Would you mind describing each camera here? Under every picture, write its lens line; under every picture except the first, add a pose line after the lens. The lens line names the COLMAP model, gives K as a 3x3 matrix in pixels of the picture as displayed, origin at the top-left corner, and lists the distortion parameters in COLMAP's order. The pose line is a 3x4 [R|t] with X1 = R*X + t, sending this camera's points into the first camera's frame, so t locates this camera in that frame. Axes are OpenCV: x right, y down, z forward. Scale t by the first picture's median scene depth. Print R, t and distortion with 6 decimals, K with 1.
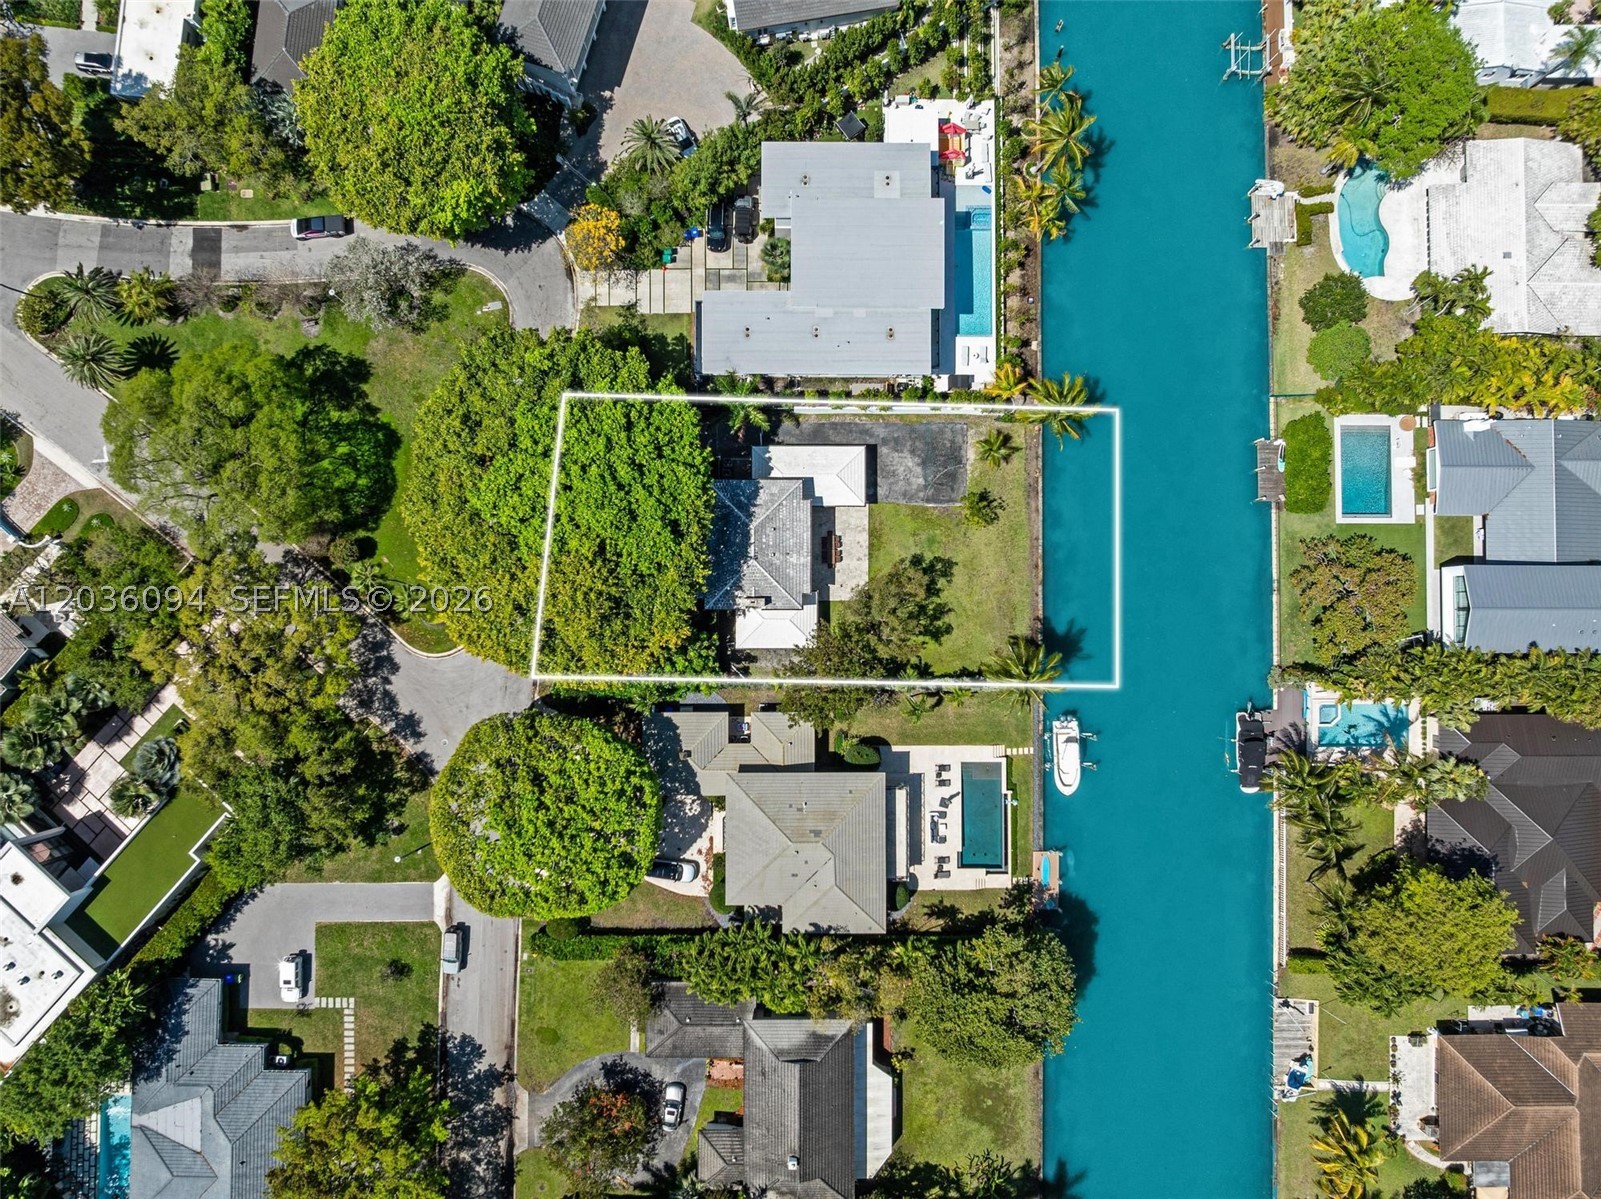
lens RADIAL K [[1125.9, 0, 805.6], [0, 1125.9, 601.0], [0, 0, 1]] dist [-0.048852, 0.021617]
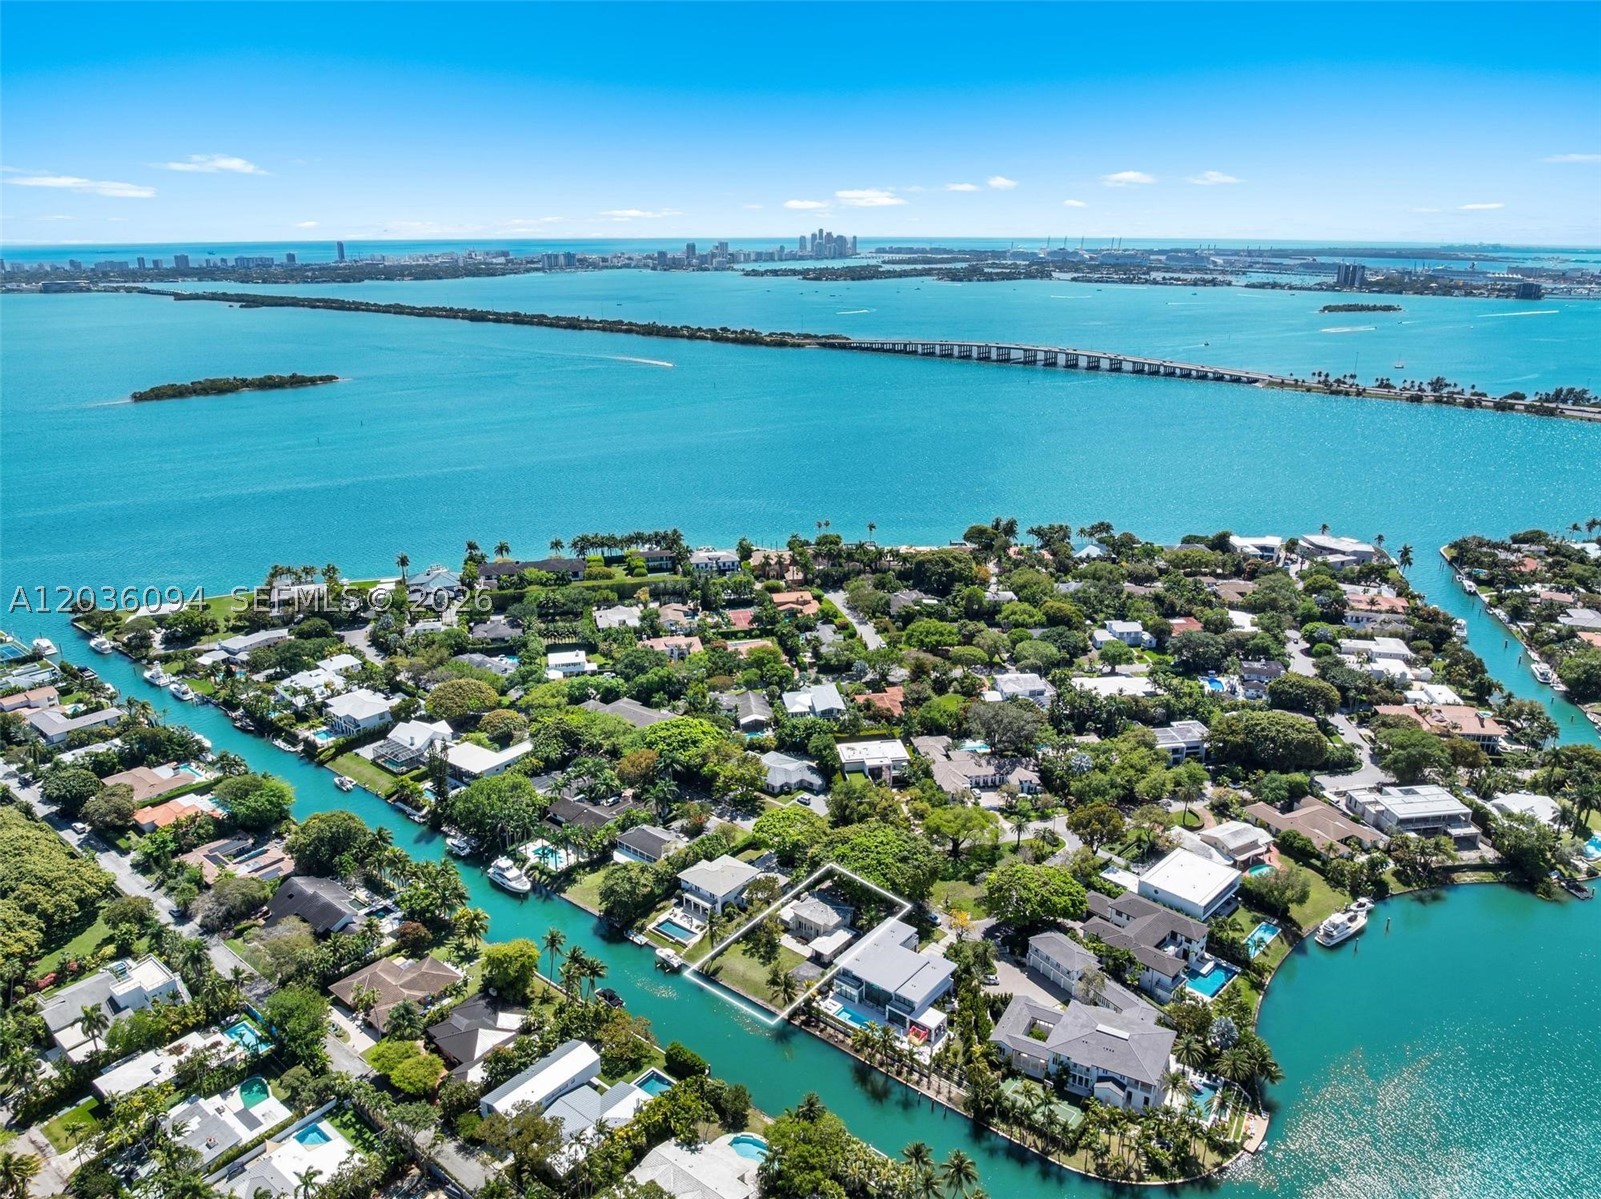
lens RADIAL K [[1126.1, 0, 805.5], [0, 1126.1, 600.0], [0, 0, 1]] dist [-0.041430, 0.007799]
pose [[-0.626422, 0.238842, -0.741991, 1.607436], [-0.779323, -0.172513, 0.602408, -1.356856], [0.015877, 0.955612, 0.294201, -0.380611]]
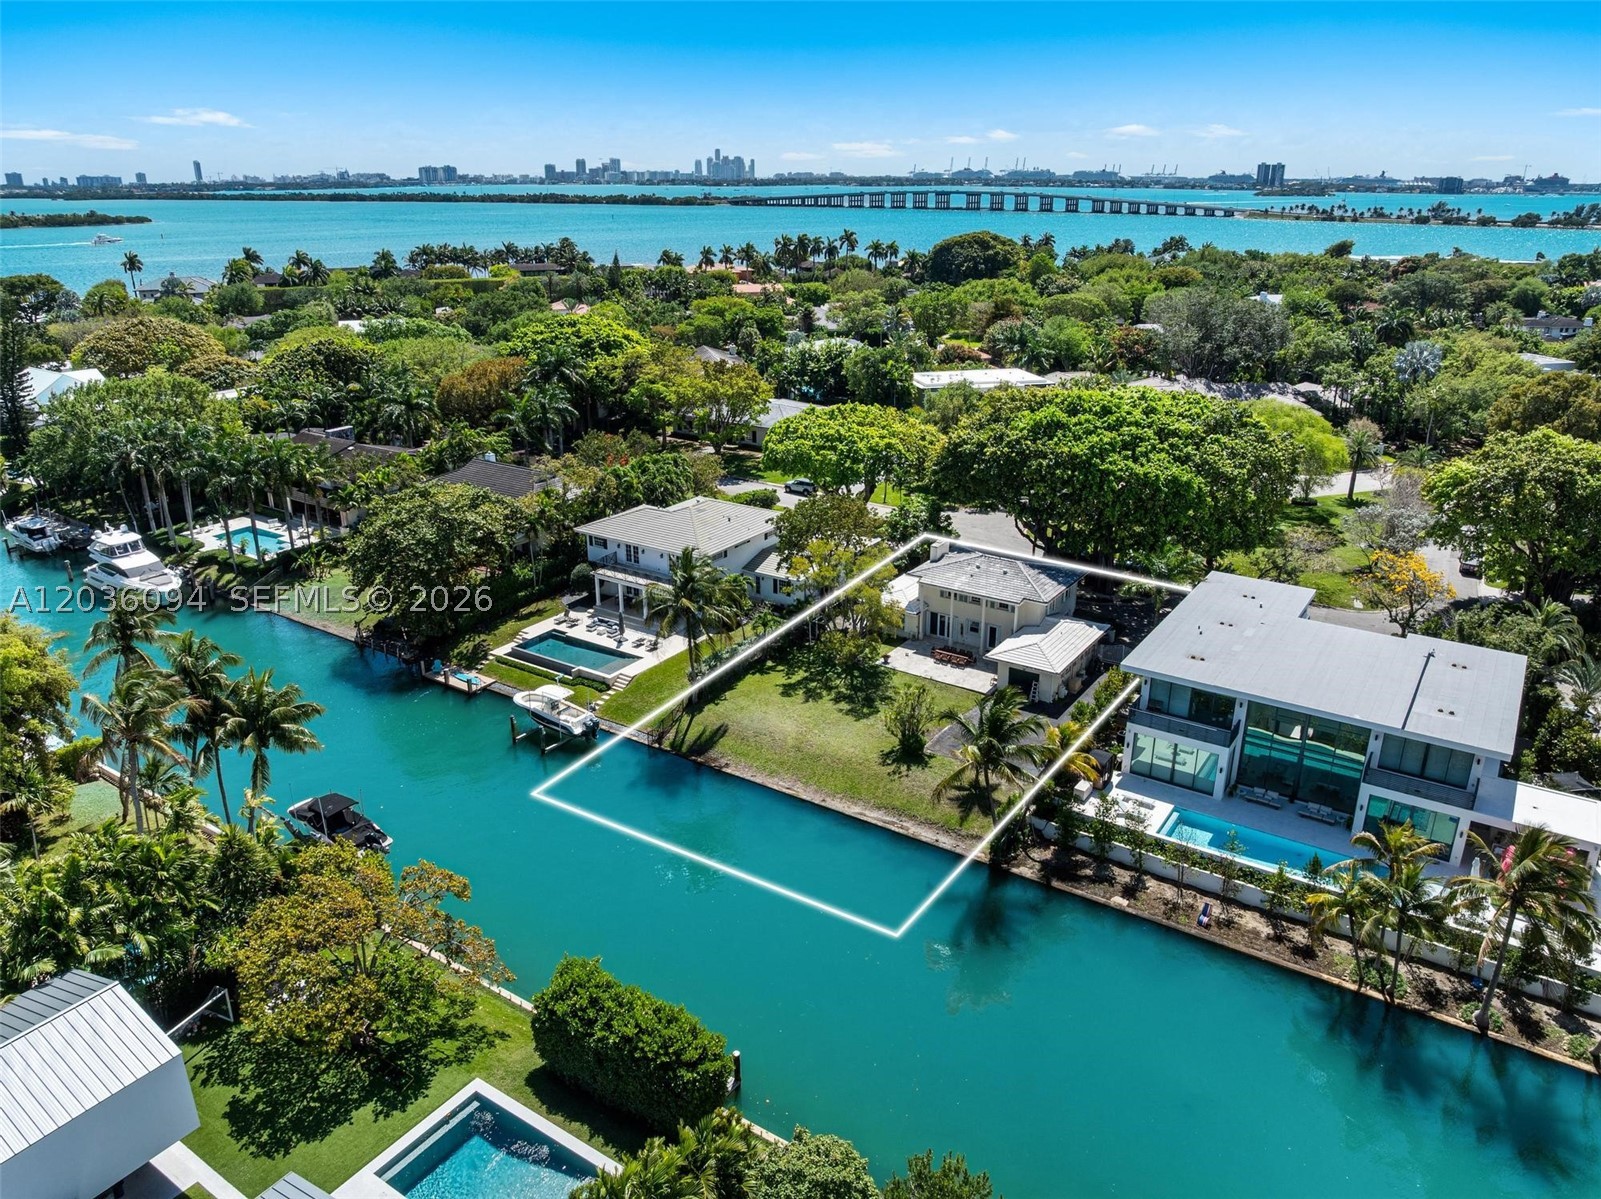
lens RADIAL K [[1125.9, 0, 805.6], [0, 1125.9, 601.0], [0, 0, 1]] dist [-0.048852, 0.021617]
pose [[-0.554547, 0.291566, -0.779402, 0.697609], [-0.831975, -0.174933, 0.526513, -0.374807], [0.017170, 0.940419, 0.339584, 0.693158]]
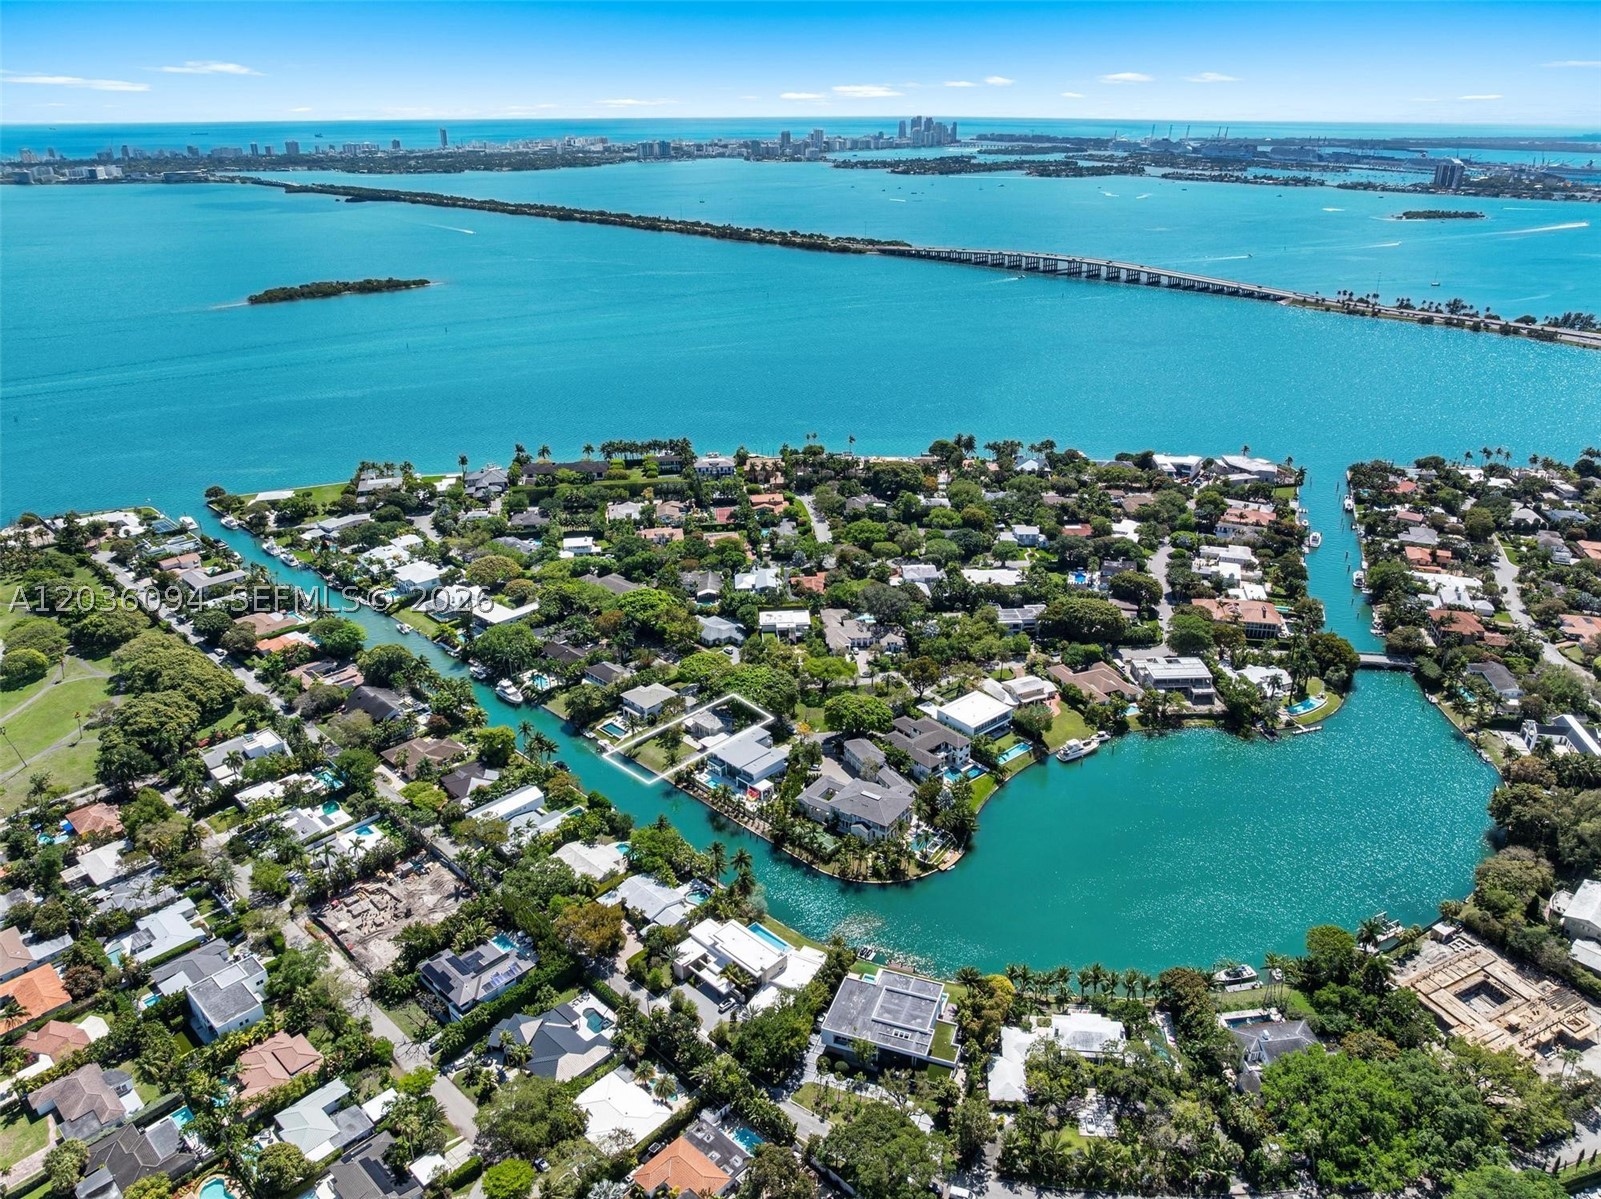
lens RADIAL K [[1117.3, 0, 824.4], [0, 1117.3, 601.6], [0, 0, 1]] dist [-0.033047, -0.008535]
pose [[-0.683196, 0.289457, -0.670416, 1.951635], [-0.730143, -0.256160, 0.633462, -2.418262], [0.011626, 0.922278, 0.386353, -0.721034]]
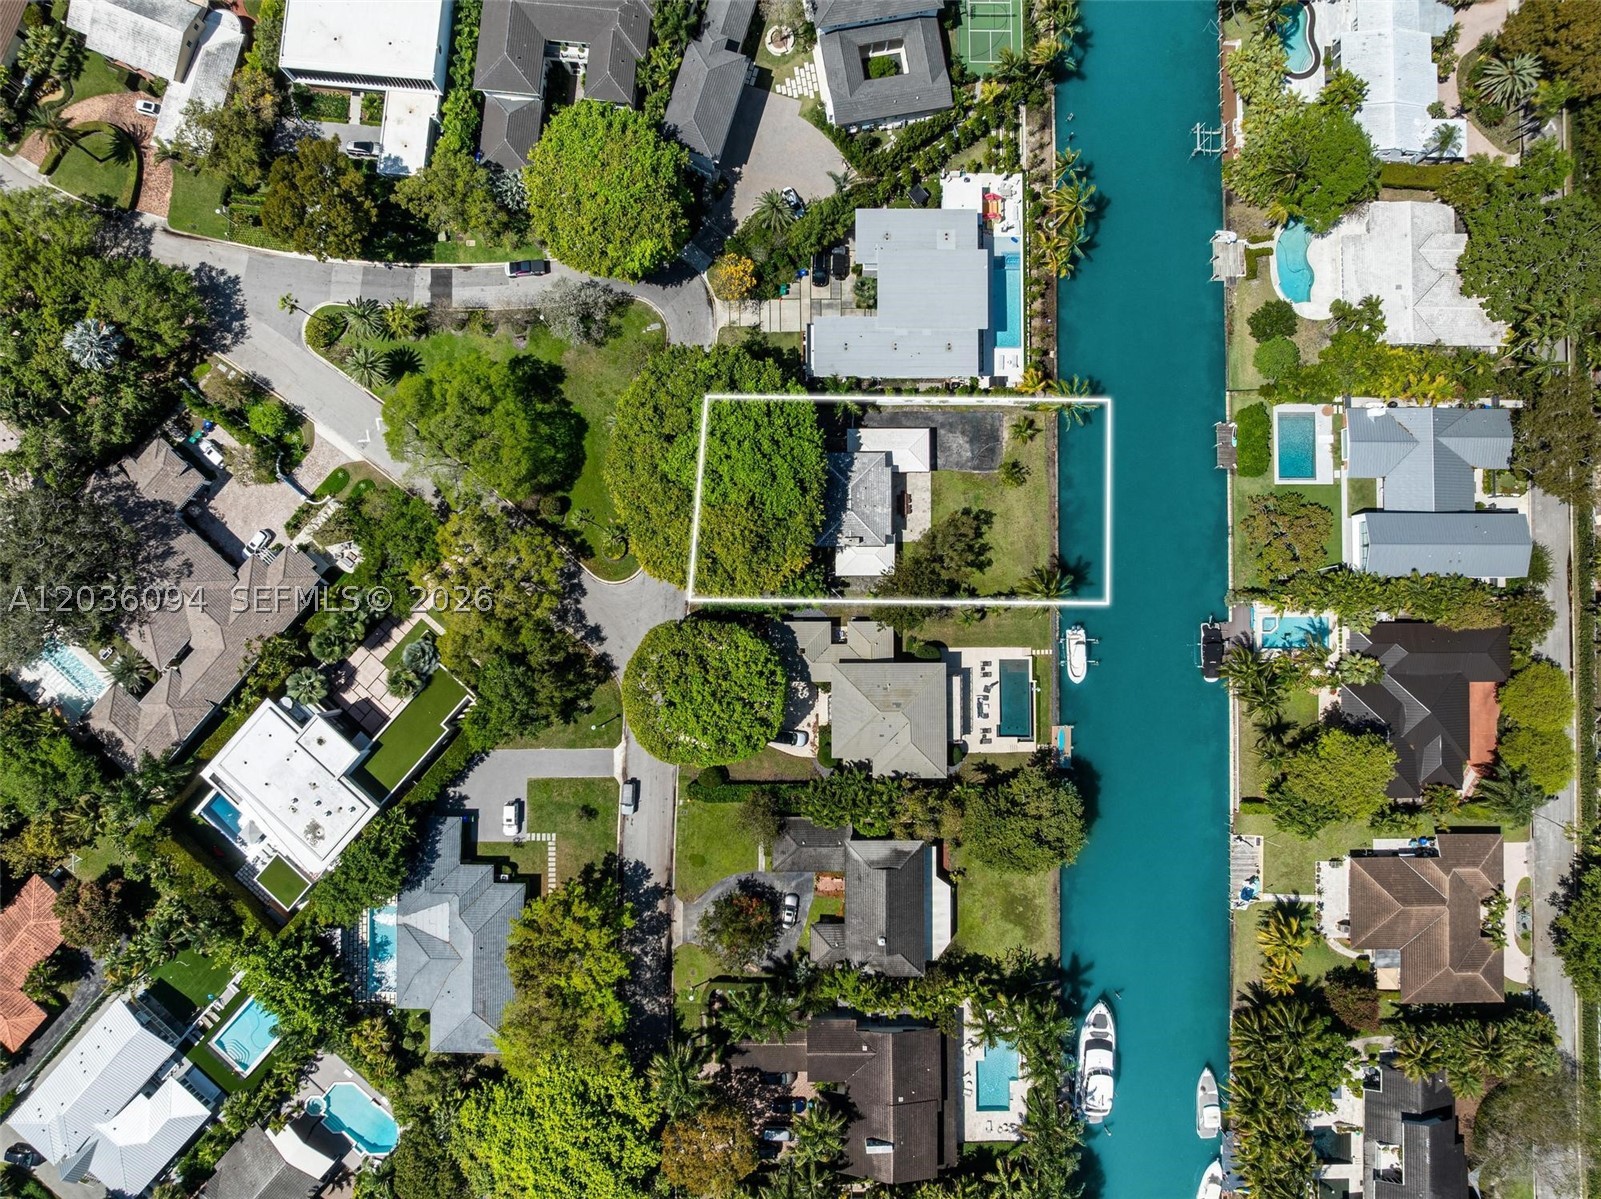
lens RADIAL K [[1126.1, 0, 805.5], [0, 1126.1, 600.0], [0, 0, 1]] dist [-0.041430, 0.007799]
pose [[0.999976, -0.002729, -0.006324, -0.089264], [0.002755, 0.999988, 0.004158, 0.065194], [0.006312, -0.004175, 0.999971, -0.373379]]
